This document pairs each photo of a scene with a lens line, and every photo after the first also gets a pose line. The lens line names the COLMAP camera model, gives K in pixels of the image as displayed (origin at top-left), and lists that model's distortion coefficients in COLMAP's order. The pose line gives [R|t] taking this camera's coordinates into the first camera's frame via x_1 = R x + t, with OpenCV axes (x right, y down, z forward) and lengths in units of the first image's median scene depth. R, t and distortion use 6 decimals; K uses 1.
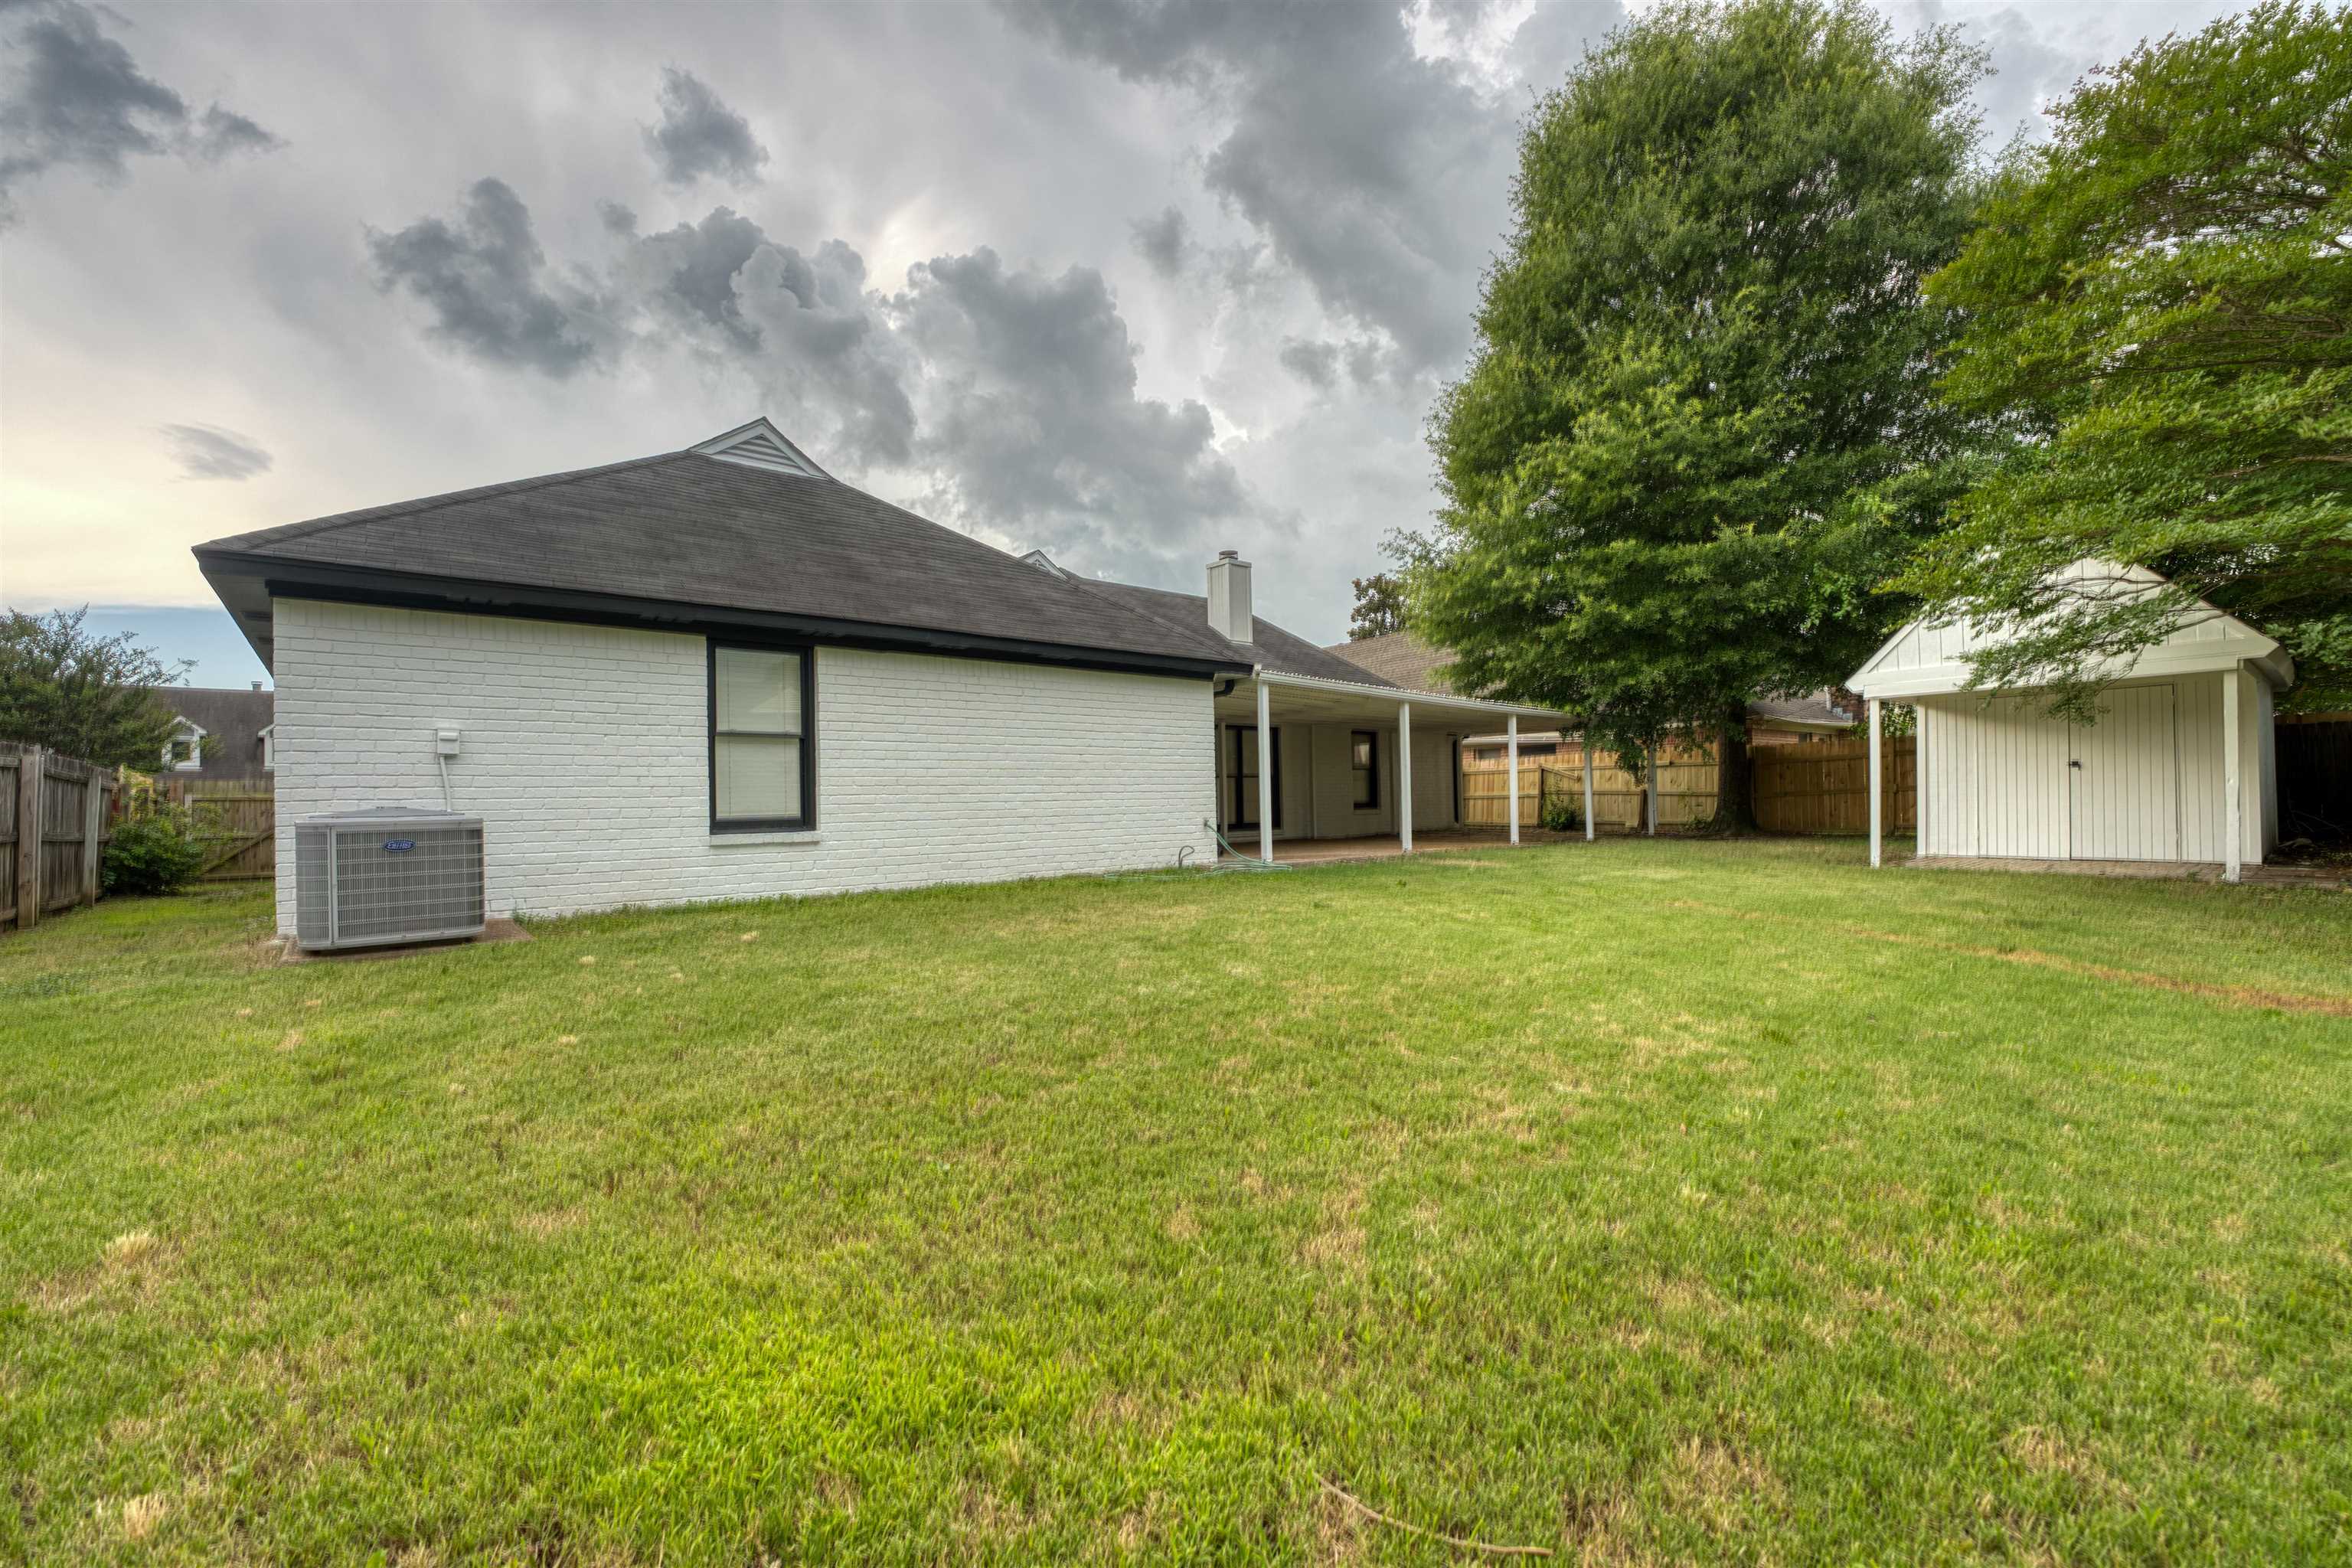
lens RADIAL K [[956.1, 0, 1170.8], [0, 956.1, 789.2], [0, 0, 1]] dist [-0.028693, 0.002771]
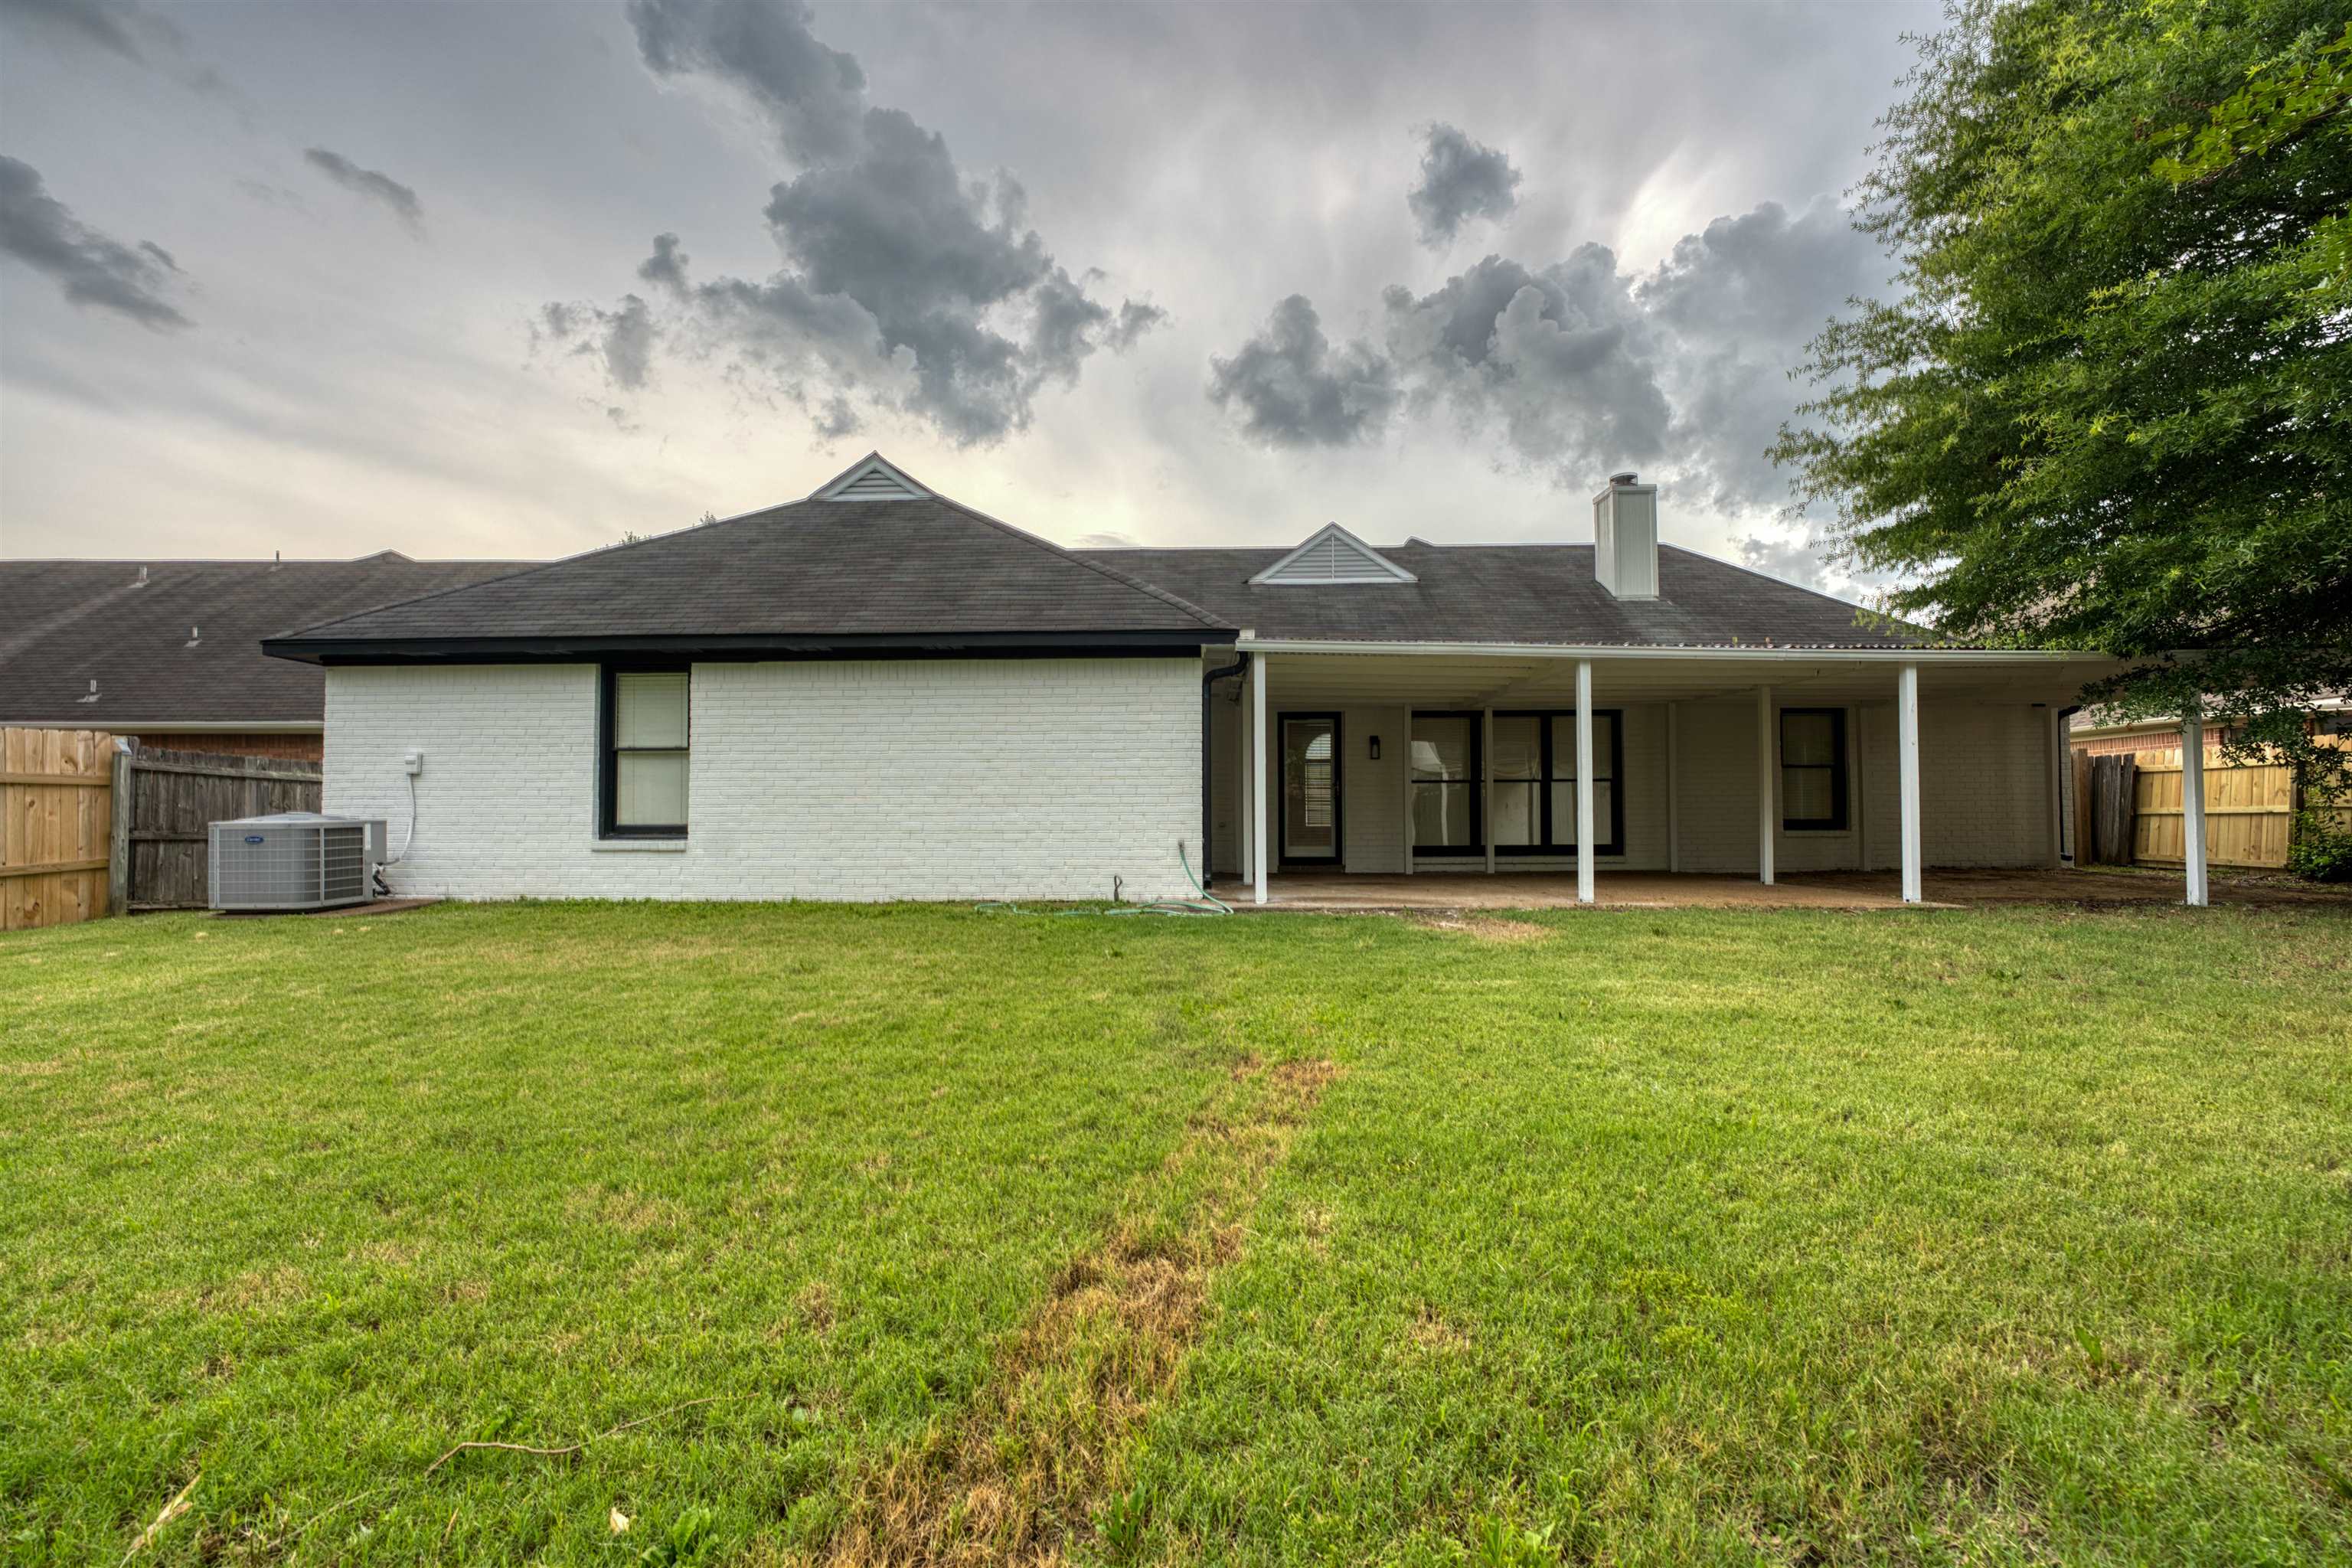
lens RADIAL K [[956.1, 0, 1170.8], [0, 956.1, 789.2], [0, 0, 1]] dist [-0.028693, 0.002771]
pose [[0.748659, -0.004633, -0.662939, 0.566018], [-0.000886, 0.999968, -0.007989, -0.003032], [0.662955, 0.006569, 0.748631, 0.445000]]
